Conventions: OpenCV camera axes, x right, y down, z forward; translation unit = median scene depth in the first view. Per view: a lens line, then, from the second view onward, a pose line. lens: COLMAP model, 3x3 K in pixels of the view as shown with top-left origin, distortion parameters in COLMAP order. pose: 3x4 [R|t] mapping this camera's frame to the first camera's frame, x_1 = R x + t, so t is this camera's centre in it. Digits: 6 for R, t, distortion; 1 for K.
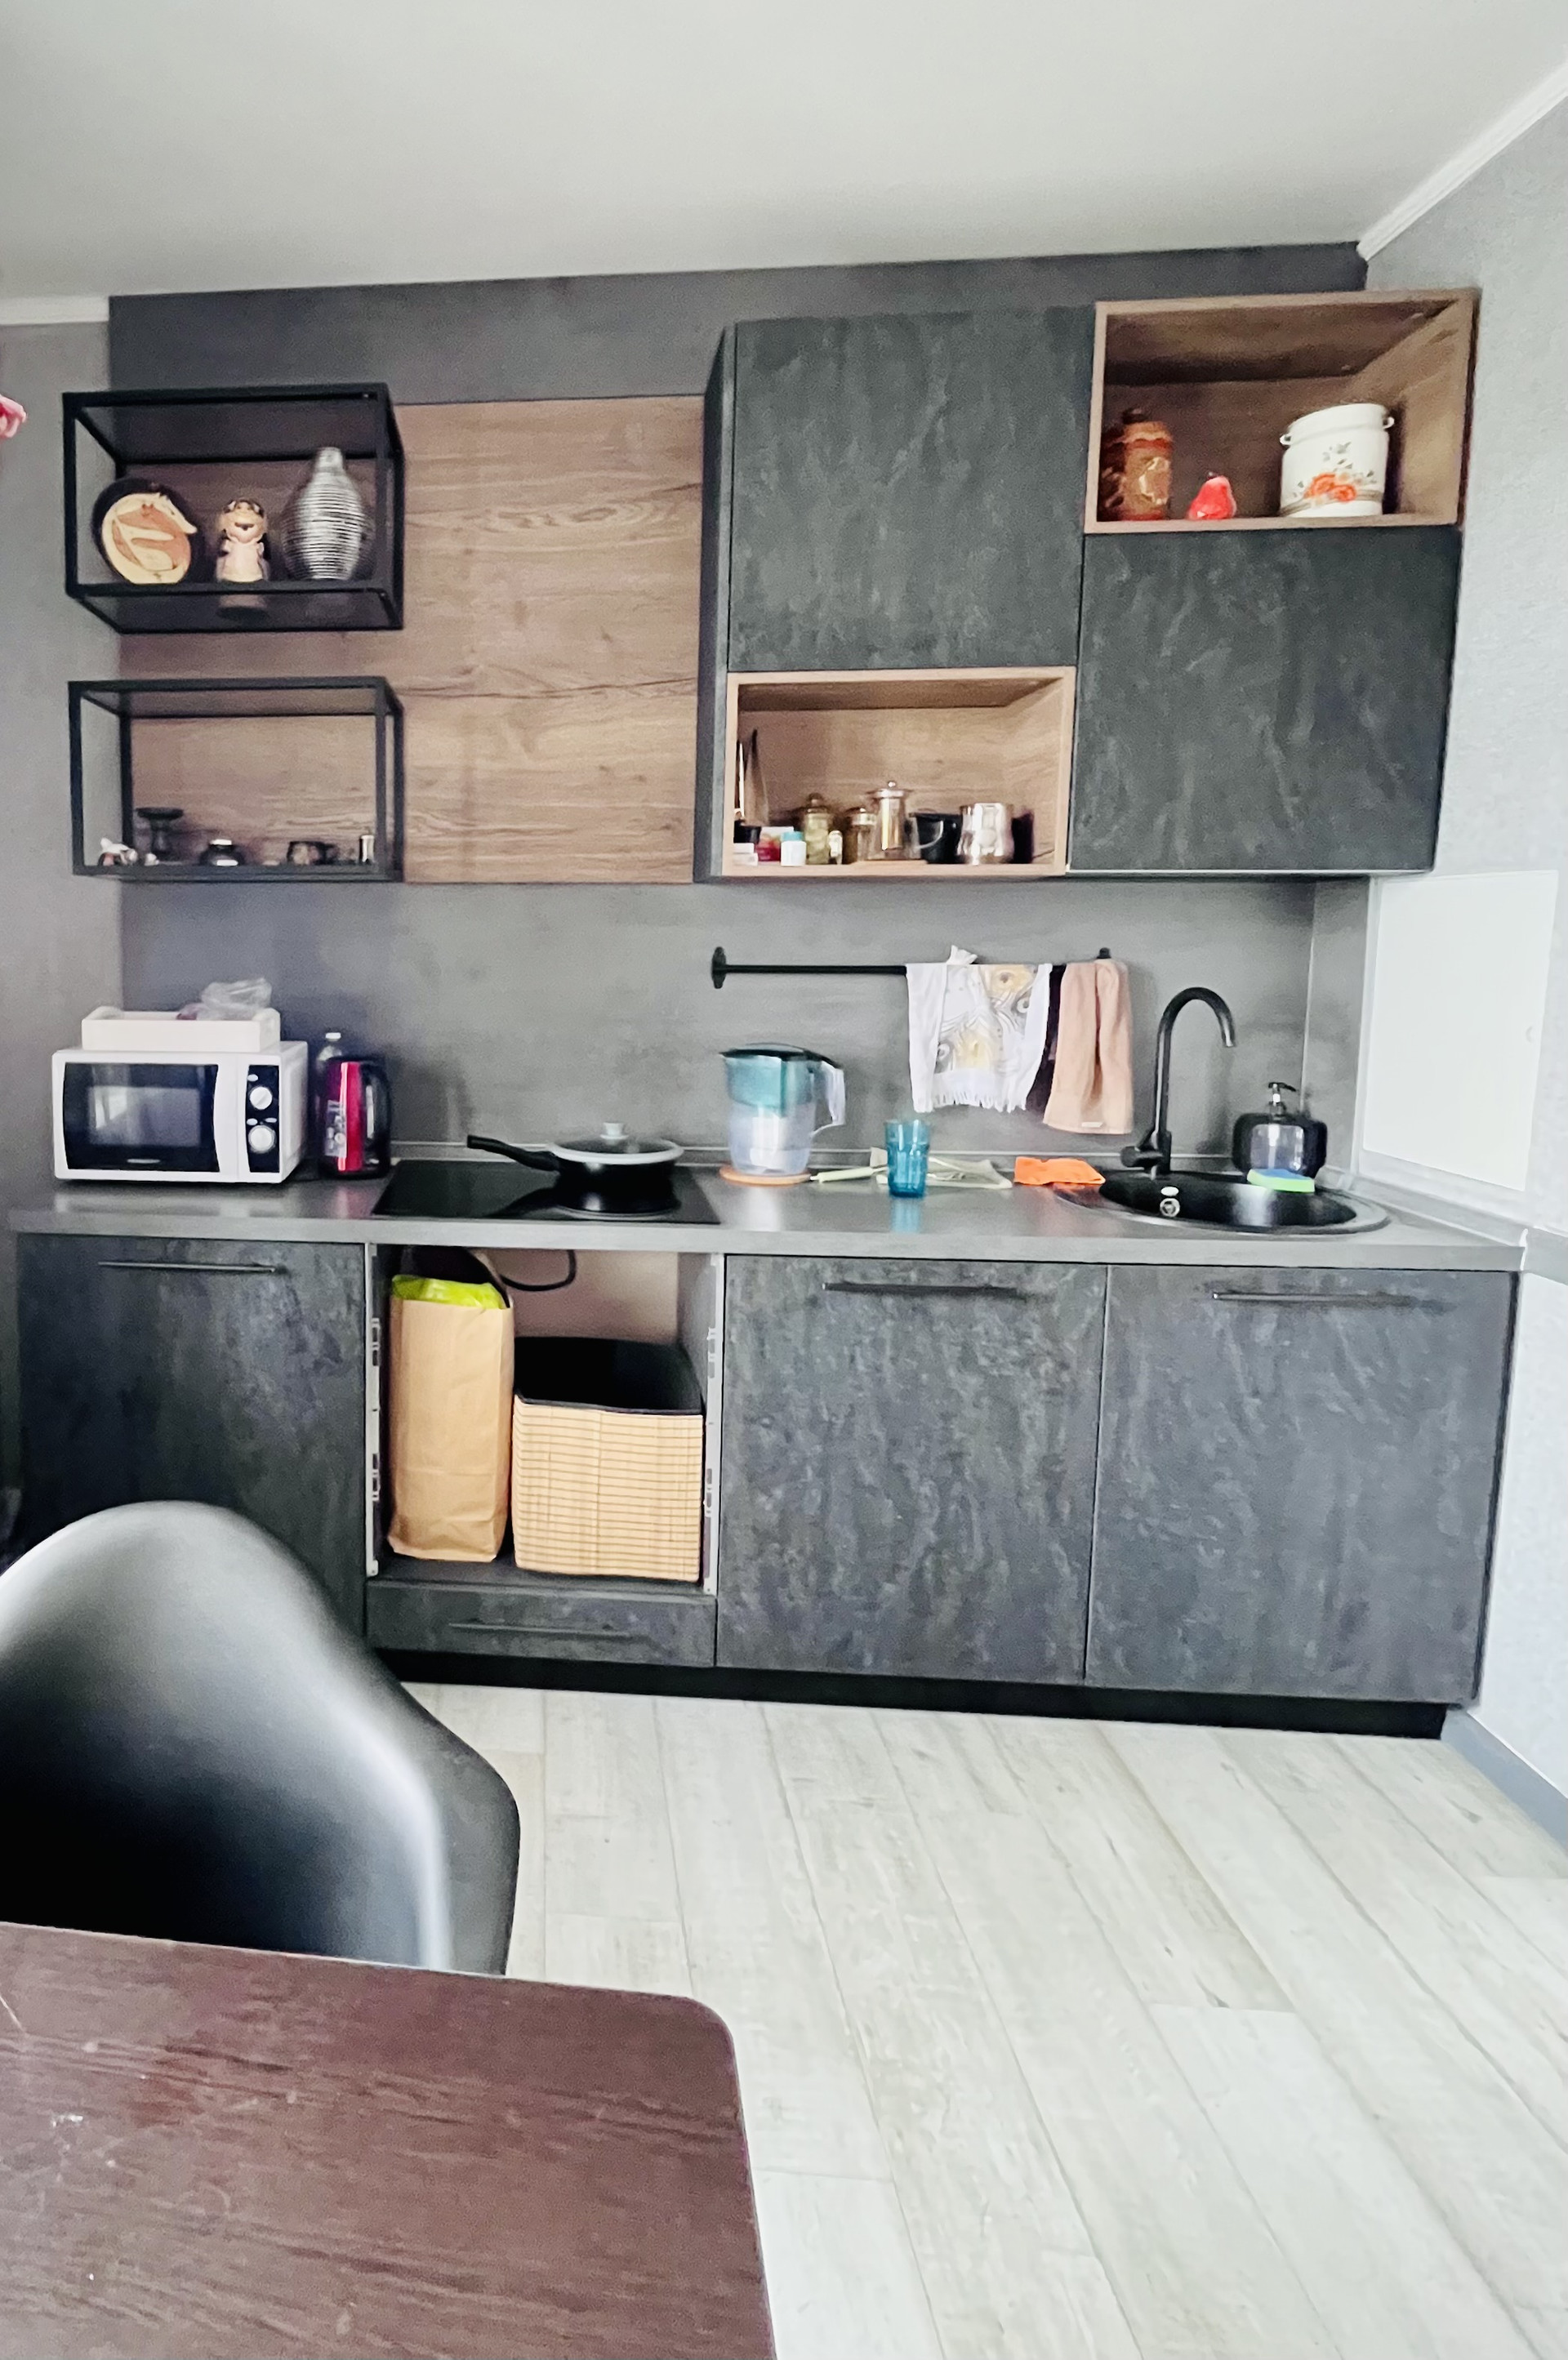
lens RADIAL K [[1361.2, 0, 783.1], [0, 1361.2, 1049.5], [0, 0, 1]] dist [0.000618, 0.000510]
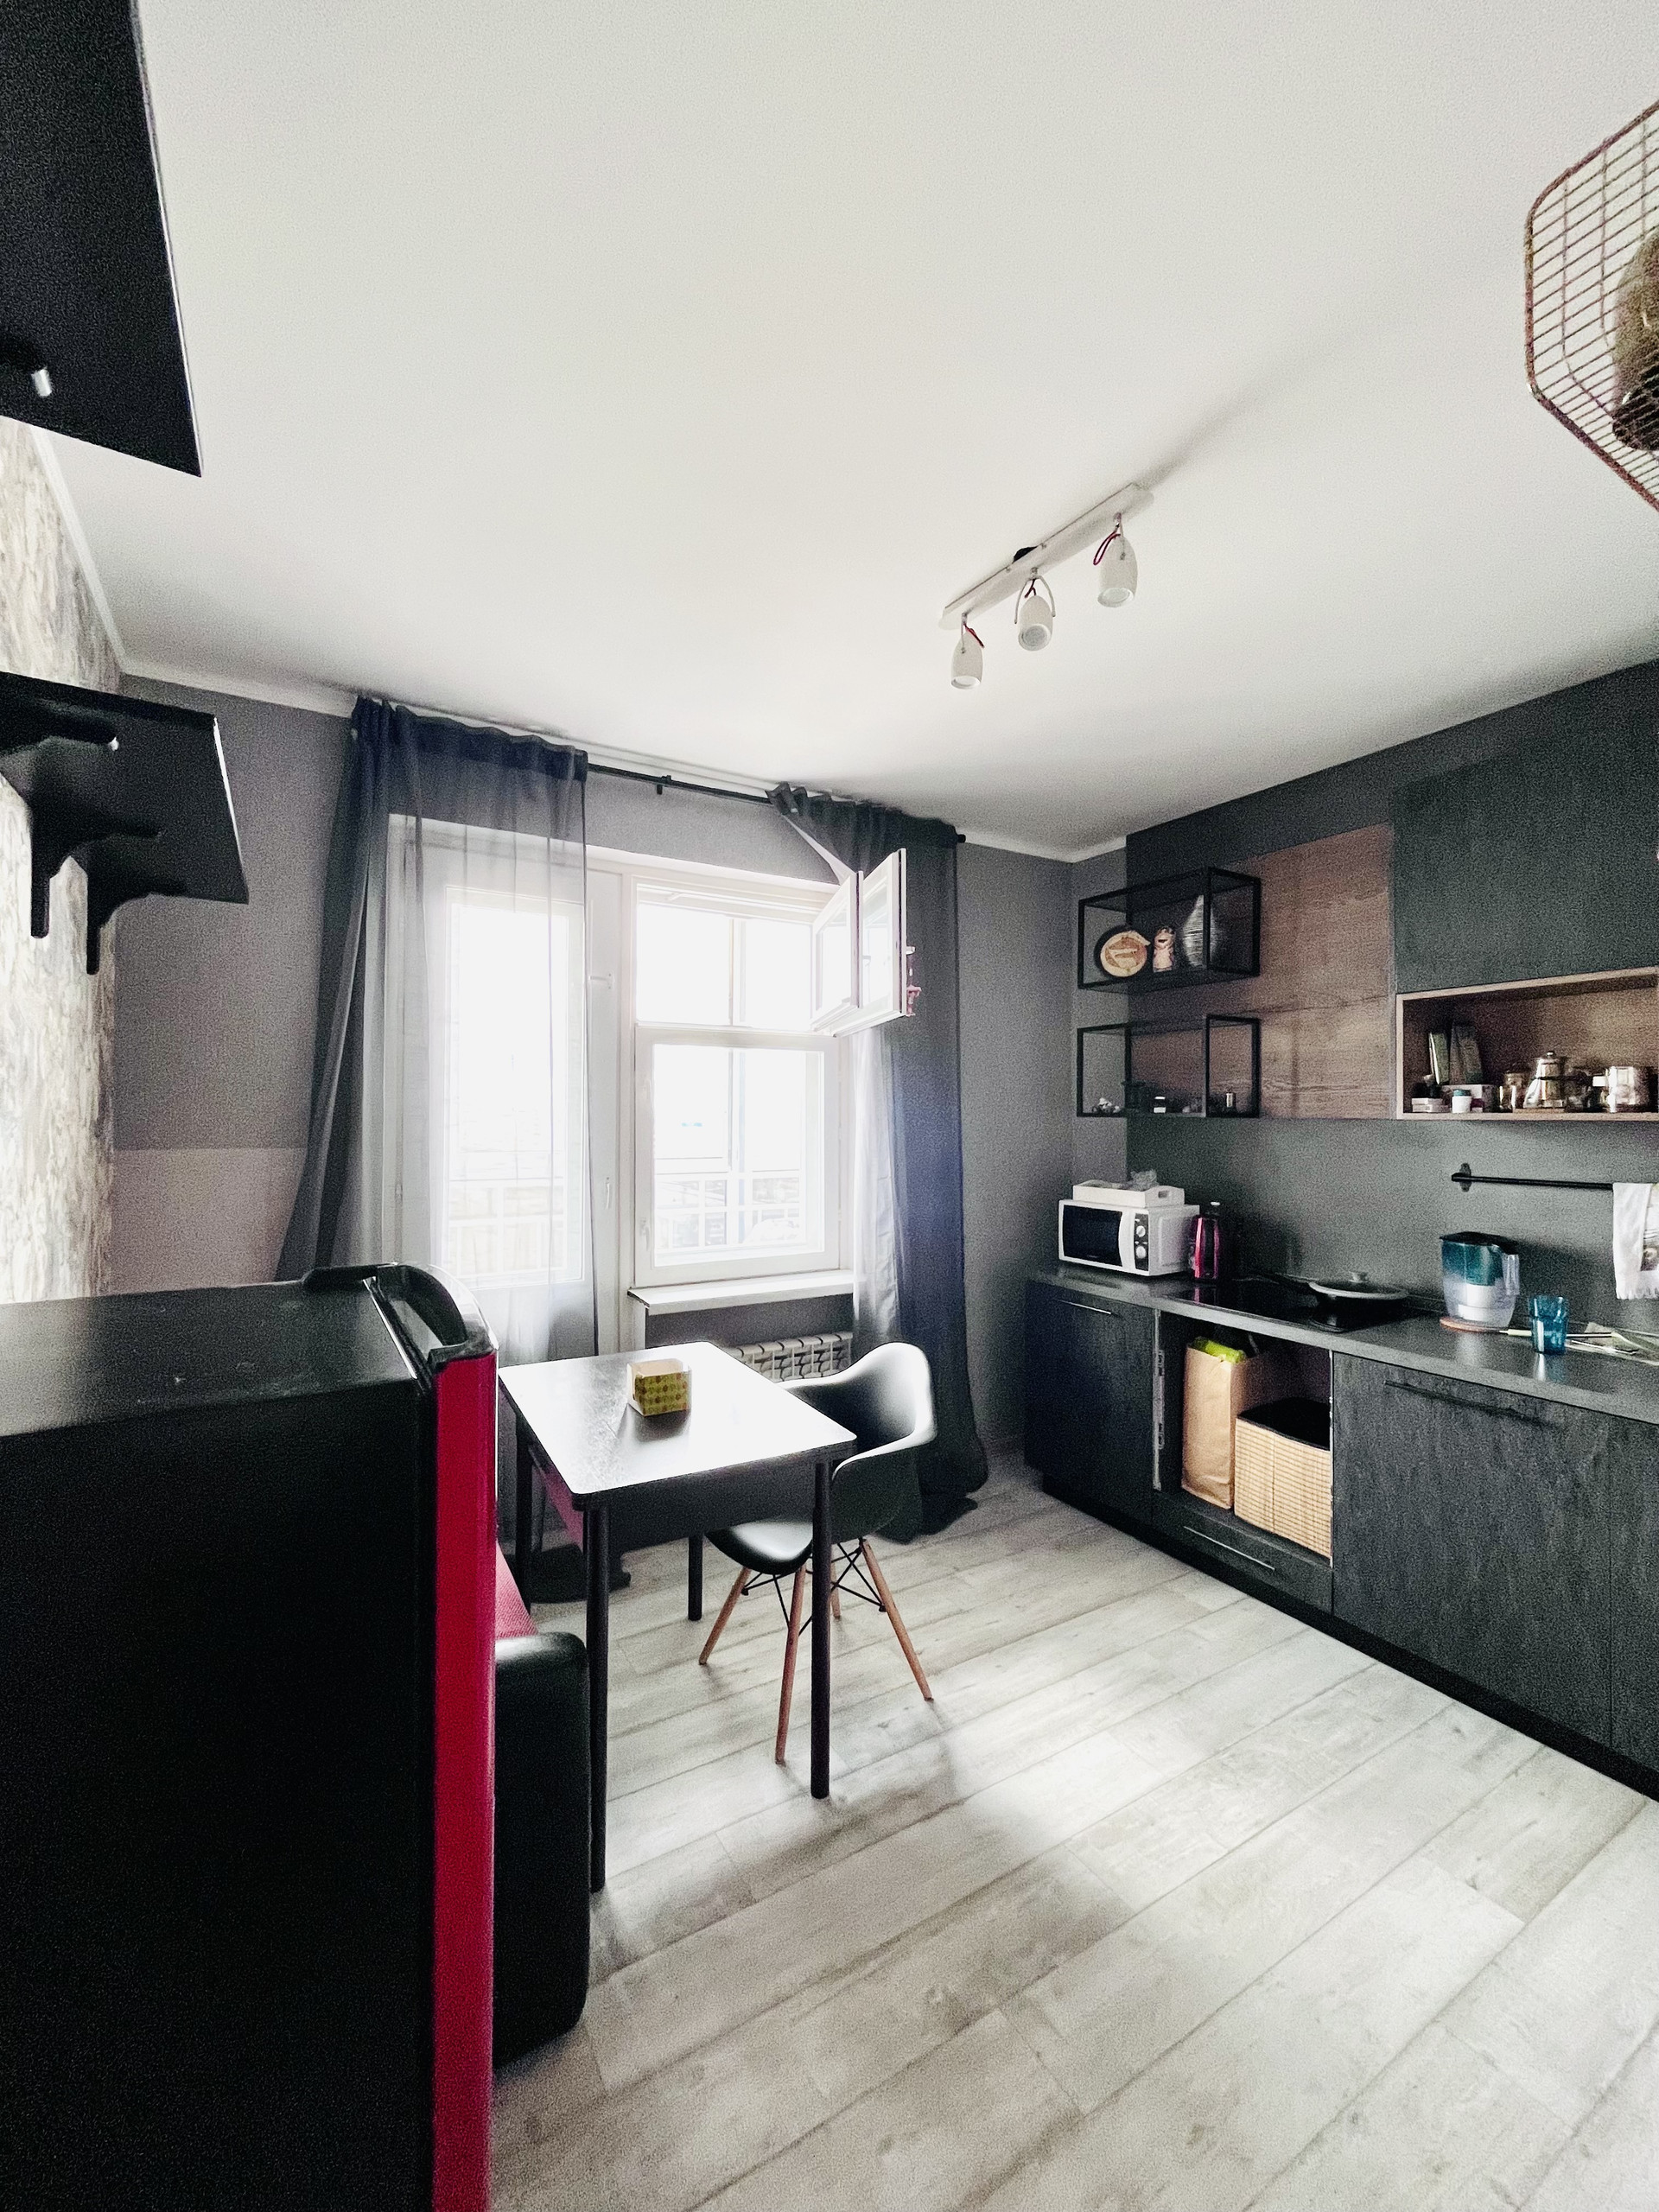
lens RADIAL K [[895.9, 0, 820.9], [0, 895.9, 1113.9], [0, 0, 1]] dist [0.001470, 0.000011]
pose [[0.579964, -0.002170, -0.814639, 0.401688], [-0.081211, 0.994861, -0.060466, -0.017041], [0.810584, 0.101226, 0.576807, -0.136280]]
